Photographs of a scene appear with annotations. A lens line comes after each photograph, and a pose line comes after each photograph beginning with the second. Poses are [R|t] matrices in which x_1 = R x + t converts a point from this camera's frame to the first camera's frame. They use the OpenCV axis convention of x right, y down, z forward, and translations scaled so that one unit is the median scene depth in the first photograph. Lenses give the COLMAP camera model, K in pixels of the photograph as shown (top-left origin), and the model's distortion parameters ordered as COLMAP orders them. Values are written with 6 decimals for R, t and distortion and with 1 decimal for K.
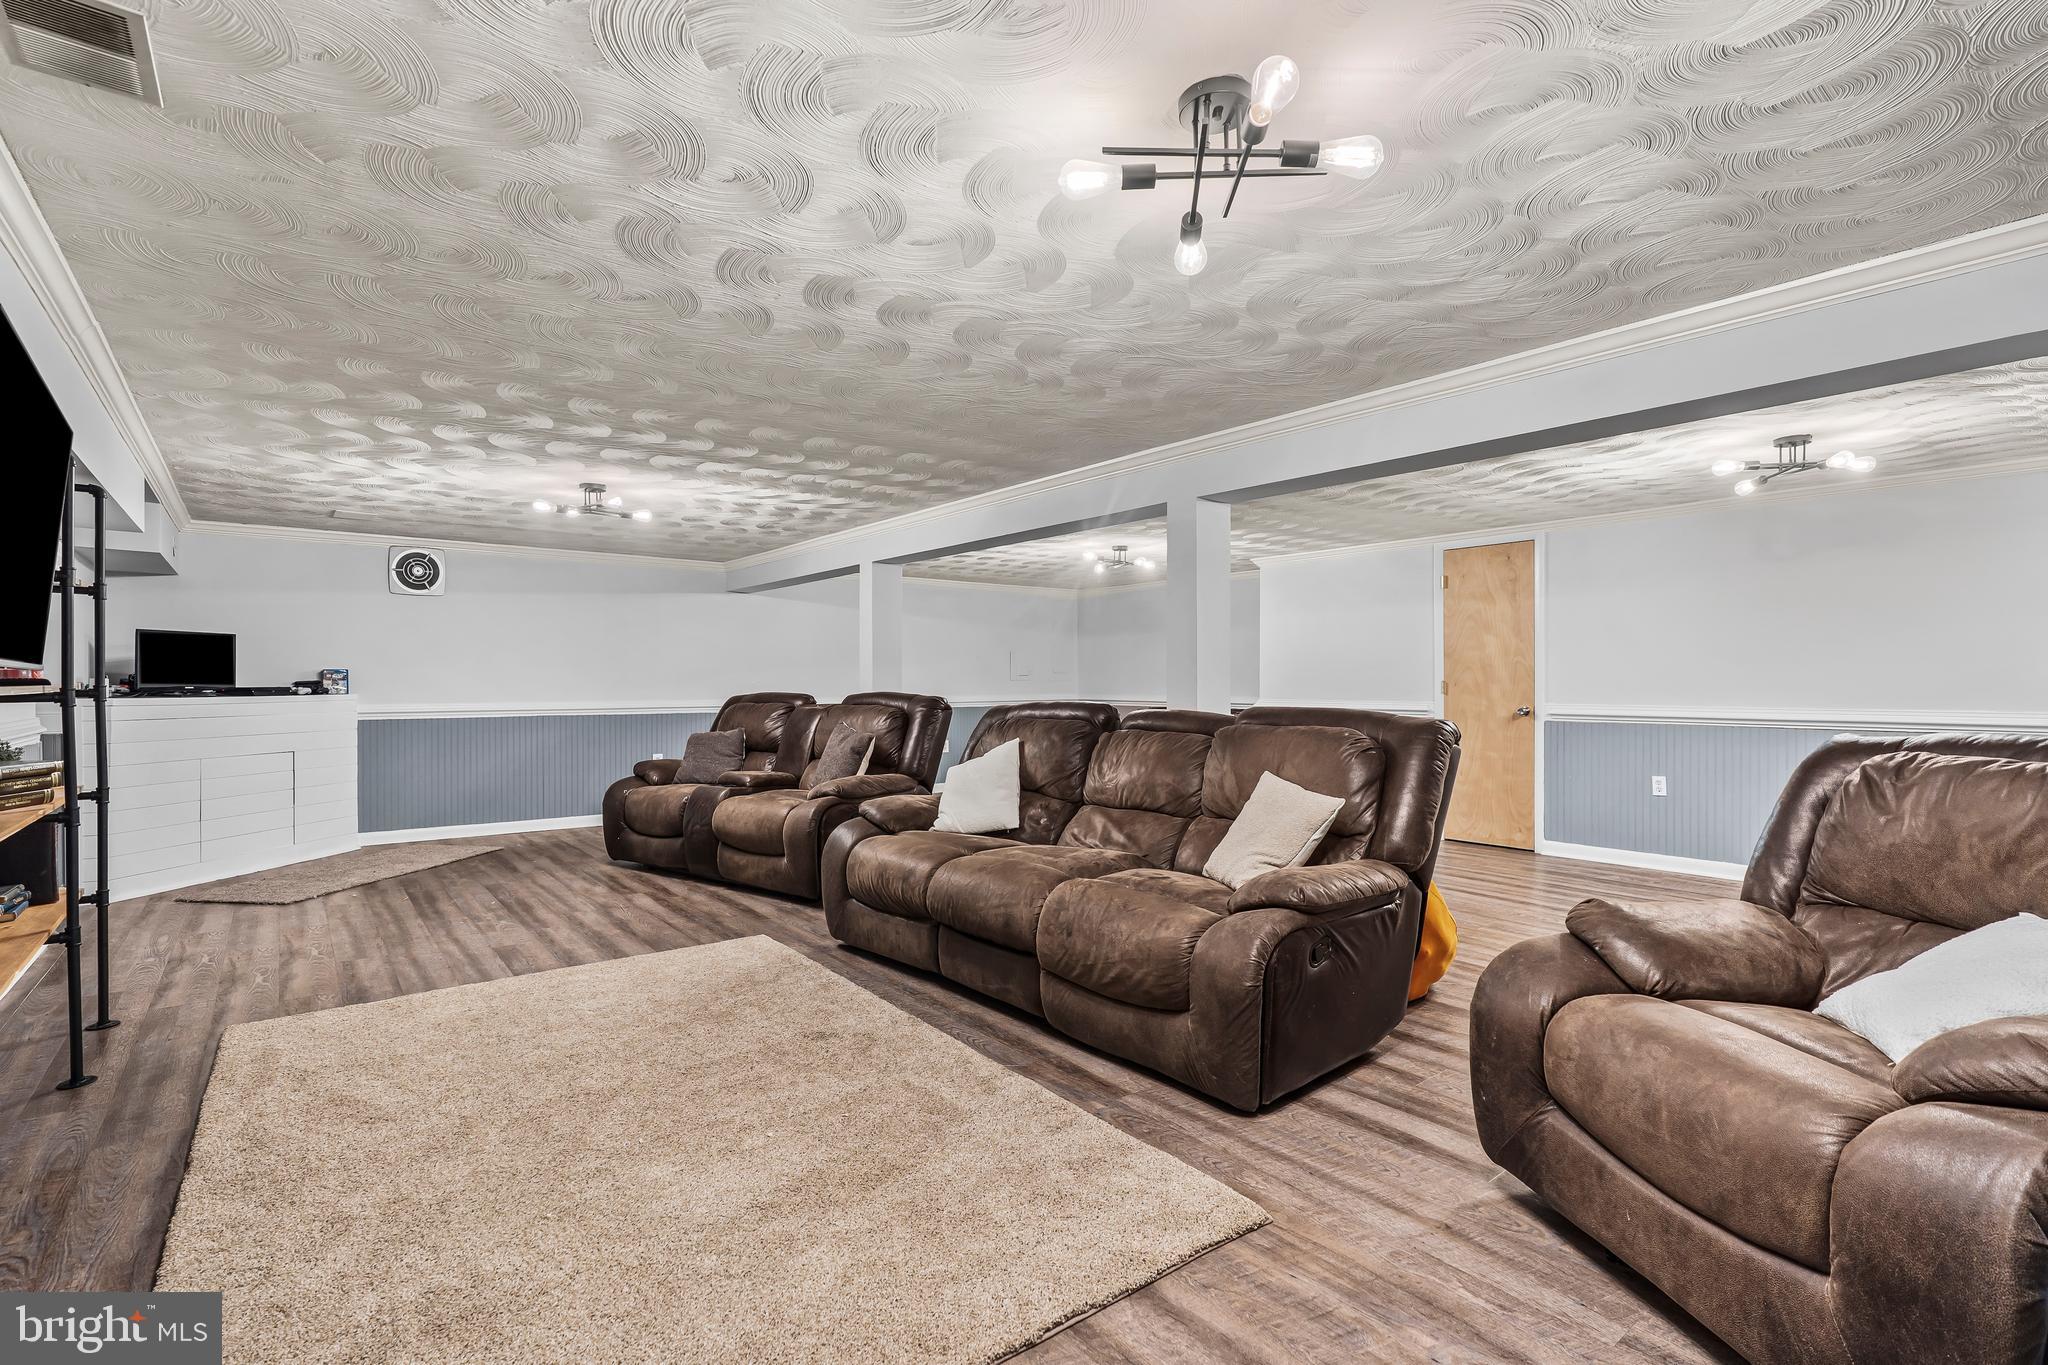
lens RADIAL K [[937.6, 0, 1019.1], [0, 937.6, 688.2], [0, 0, 1]] dist [-0.014849, 0.000101]
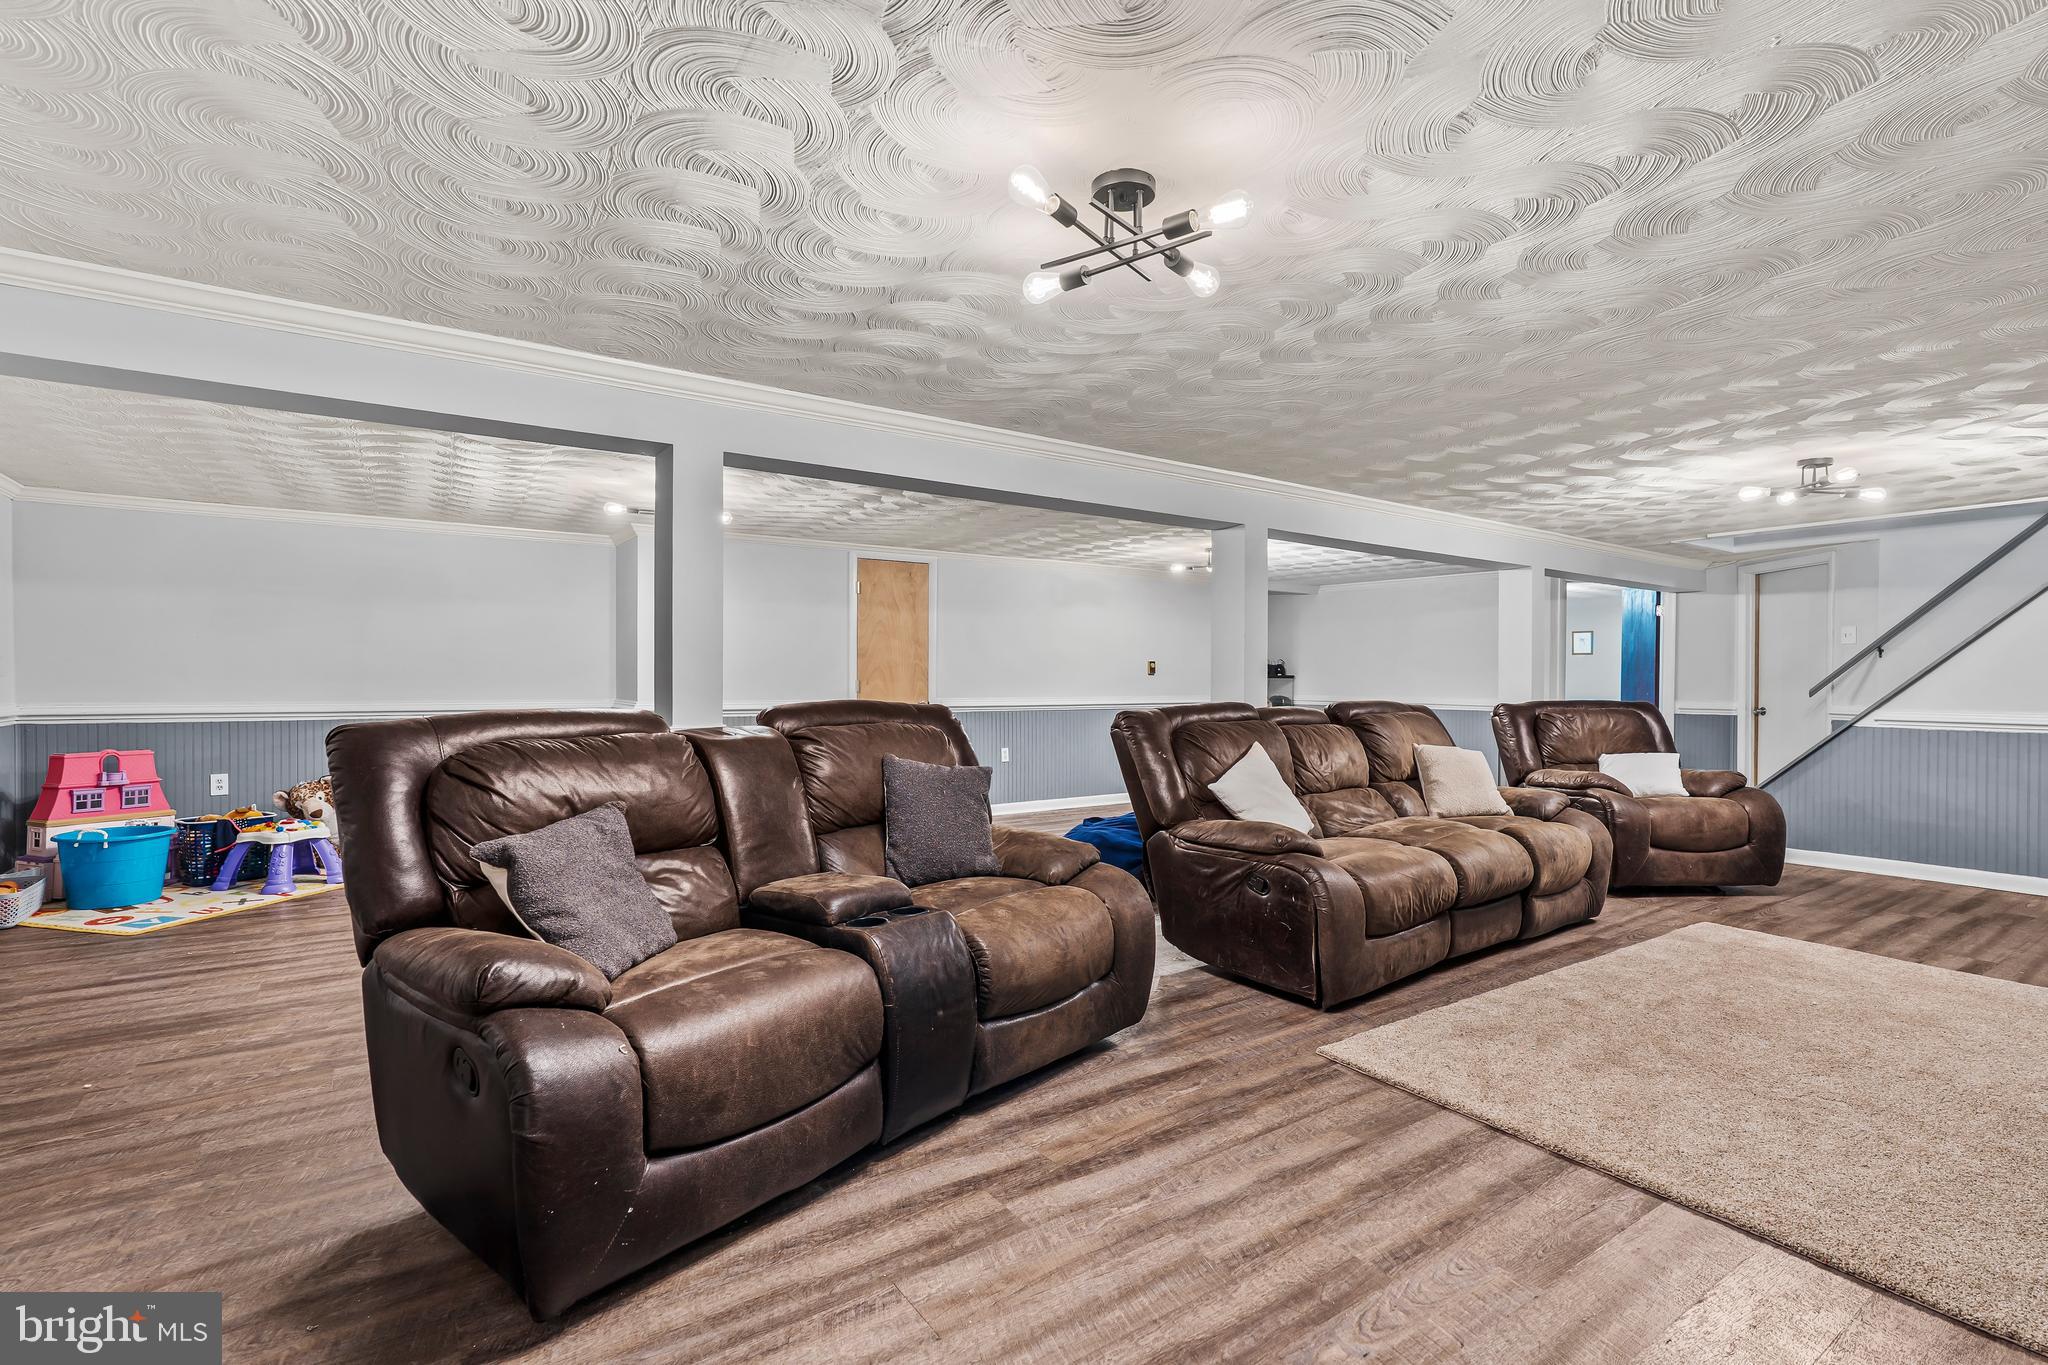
lens RADIAL K [[937.6, 0, 1022.7], [0, 937.6, 682.9], [0, 0, 1]] dist [-0.014849, 0.000101]
pose [[0.061040, -0.004583, 0.998125, -0.995281], [-0.005741, 0.999971, 0.004943, -0.014875], [-0.998119, -0.006032, 0.061012, 1.189193]]
